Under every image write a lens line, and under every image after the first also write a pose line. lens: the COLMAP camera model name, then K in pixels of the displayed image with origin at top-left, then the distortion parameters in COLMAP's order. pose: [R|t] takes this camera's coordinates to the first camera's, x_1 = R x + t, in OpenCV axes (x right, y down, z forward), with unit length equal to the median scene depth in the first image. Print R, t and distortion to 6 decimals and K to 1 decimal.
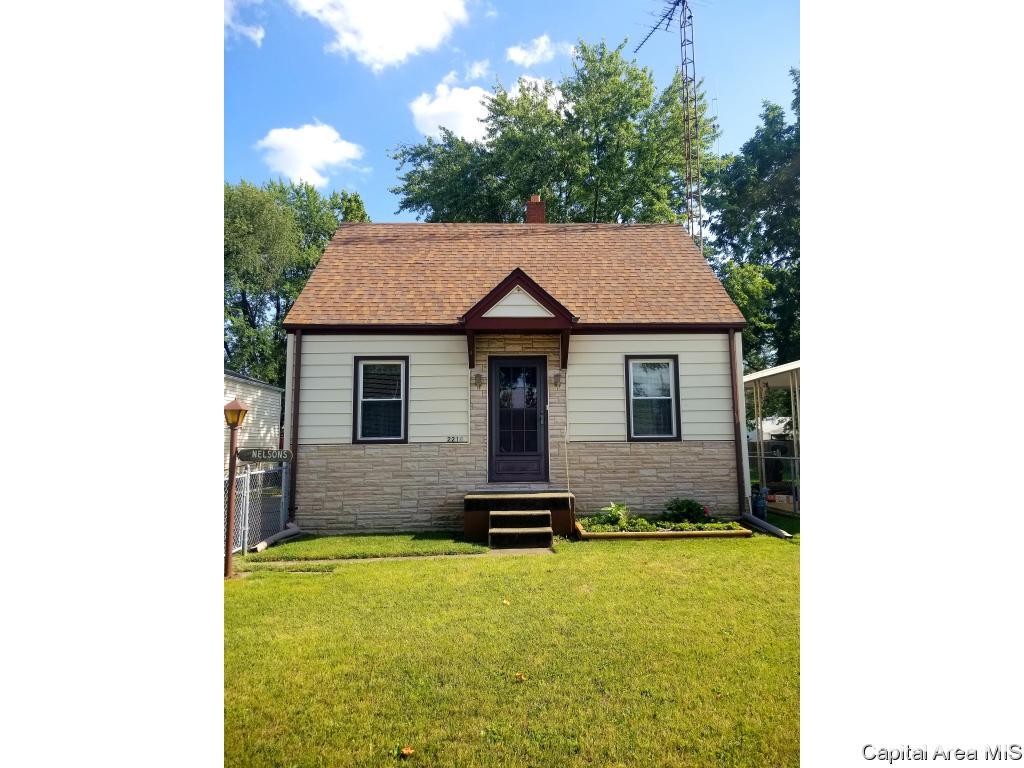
lens RADIAL K [[724.3, 0, 535.8], [0, 724.3, 383.7], [0, 0, 1]] dist [0.072321, -0.066387]
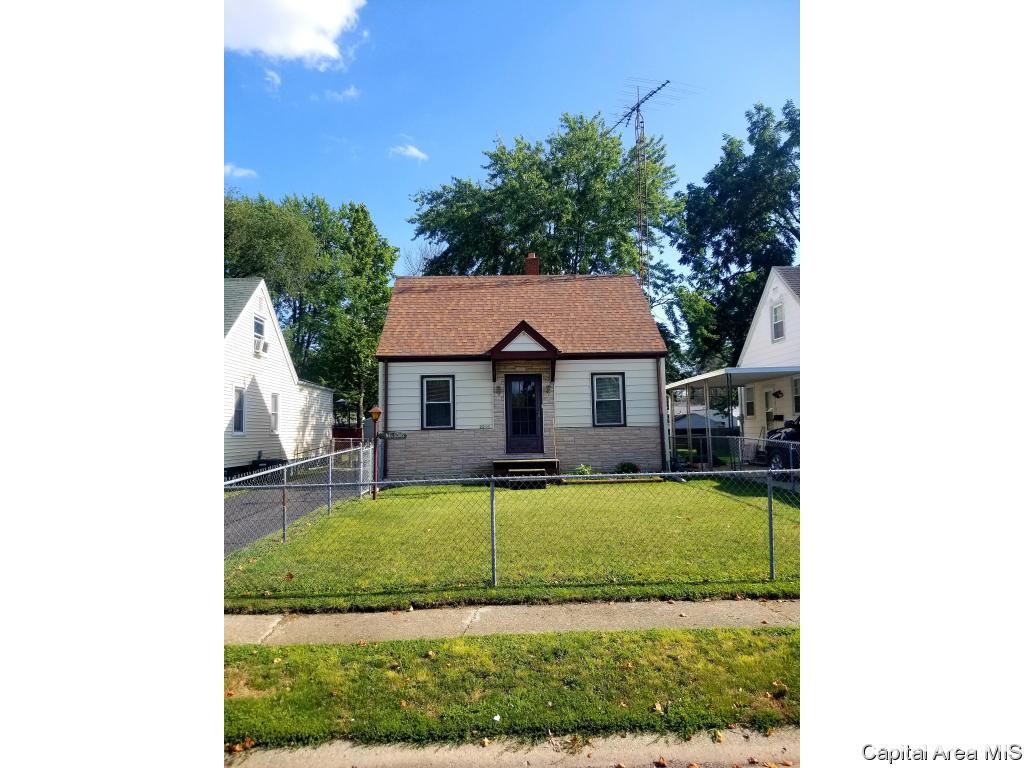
lens RADIAL K [[786.4, 0, 512.0], [0, 786.4, 384.0], [0, 0, 1]] dist [0.030204, -0.092552]
pose [[0.999783, -0.010716, -0.017870, -0.018984], [0.011070, 0.999742, 0.019835, -0.051339], [0.017653, -0.020029, 0.999644, -0.722816]]
